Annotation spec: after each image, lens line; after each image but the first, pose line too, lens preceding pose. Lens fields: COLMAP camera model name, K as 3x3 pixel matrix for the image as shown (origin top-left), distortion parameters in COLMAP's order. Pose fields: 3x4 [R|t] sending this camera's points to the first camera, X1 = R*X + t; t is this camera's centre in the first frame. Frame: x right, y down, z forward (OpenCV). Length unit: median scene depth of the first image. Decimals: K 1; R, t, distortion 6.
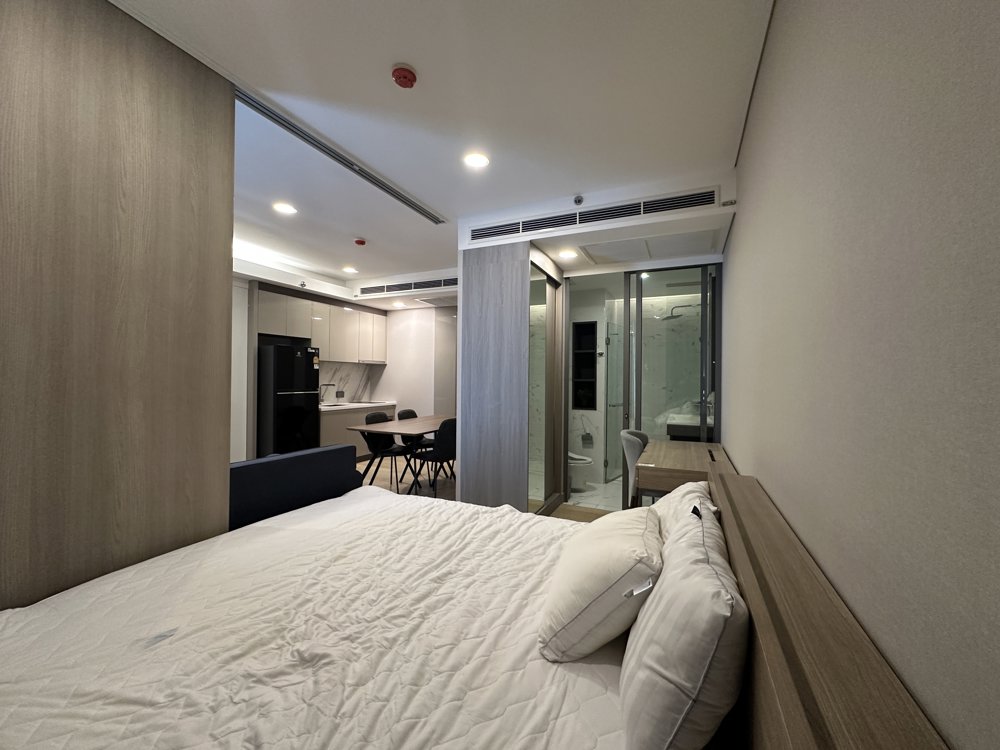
lens RADIAL K [[399.4, 0, 500.0], [0, 399.4, 374.1], [0, 0, 1]] dist [-0.004580, 0.001058]
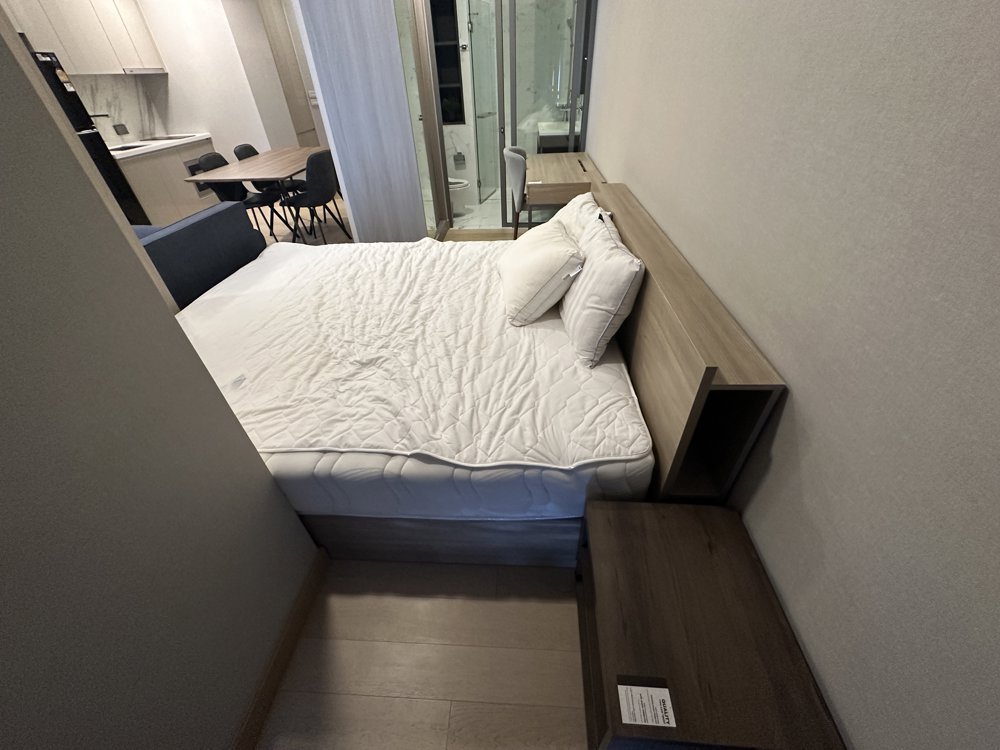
lens RADIAL K [[399.4, 0, 500.7], [0, 399.4, 375.5], [0, 0, 1]] dist [-0.004580, 0.001058]
pose [[0.926966, -0.261578, 0.268908, -0.130034], [0.040050, 0.781715, 0.622348, -0.040930], [-0.373002, -0.566126, 0.735099, -0.084228]]
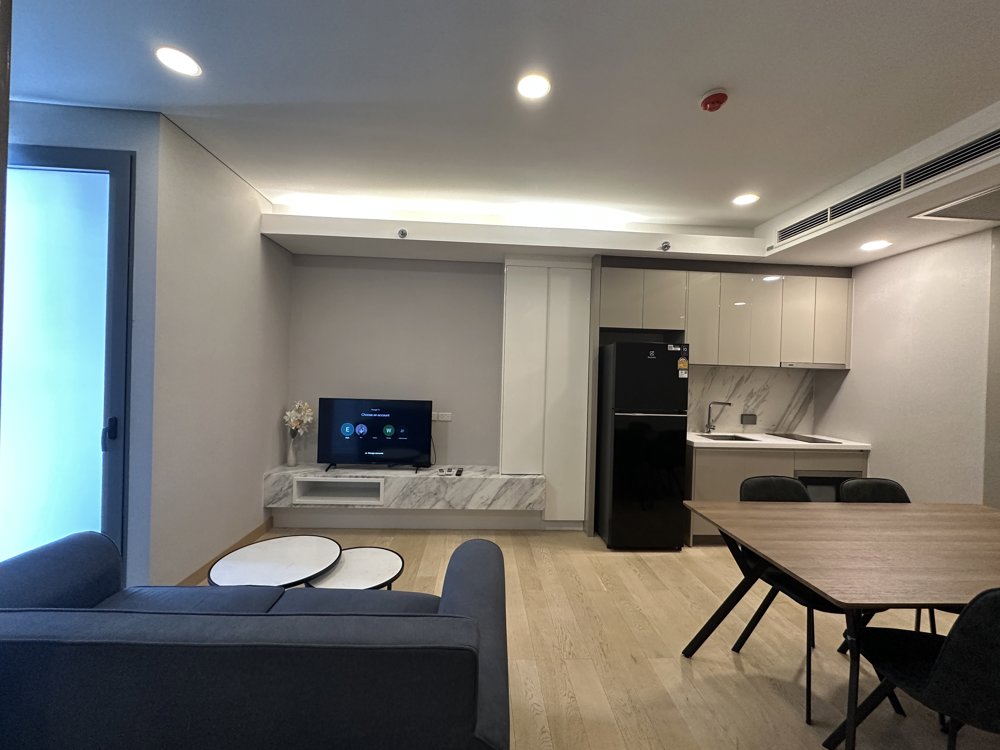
lens RADIAL K [[399.4, 0, 500.1], [0, 399.4, 375.7], [0, 0, 1]] dist [-0.004580, 0.001058]
pose [[0.469162, 0.007858, -0.883077, -0.074518], [-0.016576, 0.999863, 0.000091, -0.017759], [0.882957, 0.014595, 0.469228, 0.690718]]
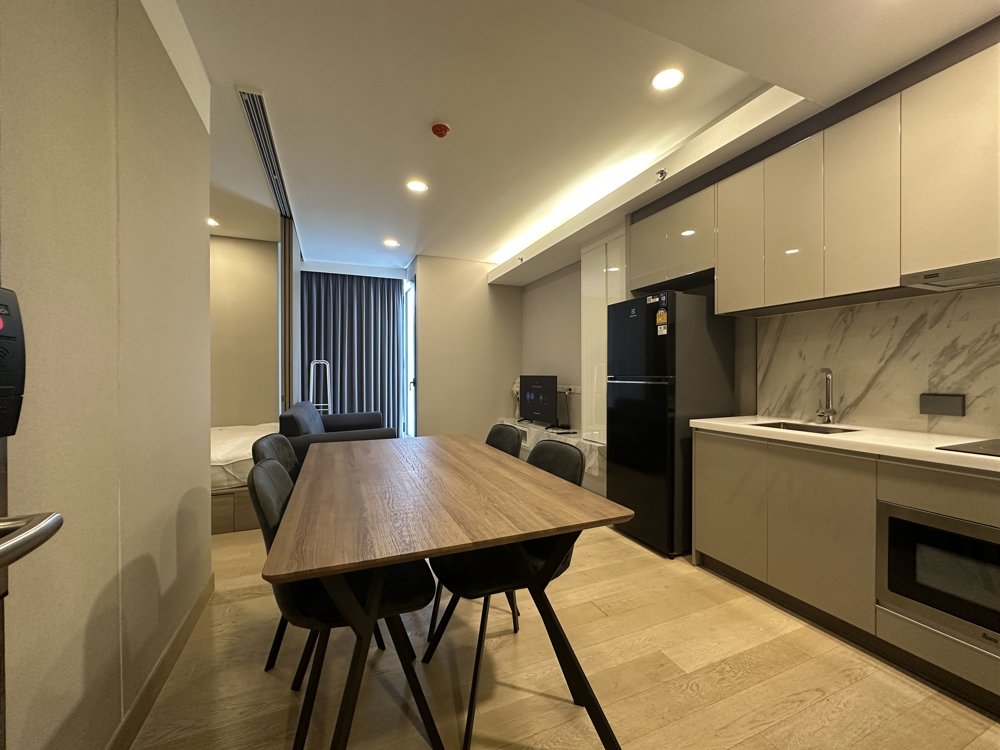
lens RADIAL K [[399.4, 0, 496.3], [0, 399.4, 373.6], [0, 0, 1]] dist [-0.004580, 0.001058]
pose [[-0.679743, -0.007989, -0.733407, 0.043549], [0.001876, 0.999918, -0.012631, 0.058541], [0.733448, -0.009962, -0.679672, 1.761036]]
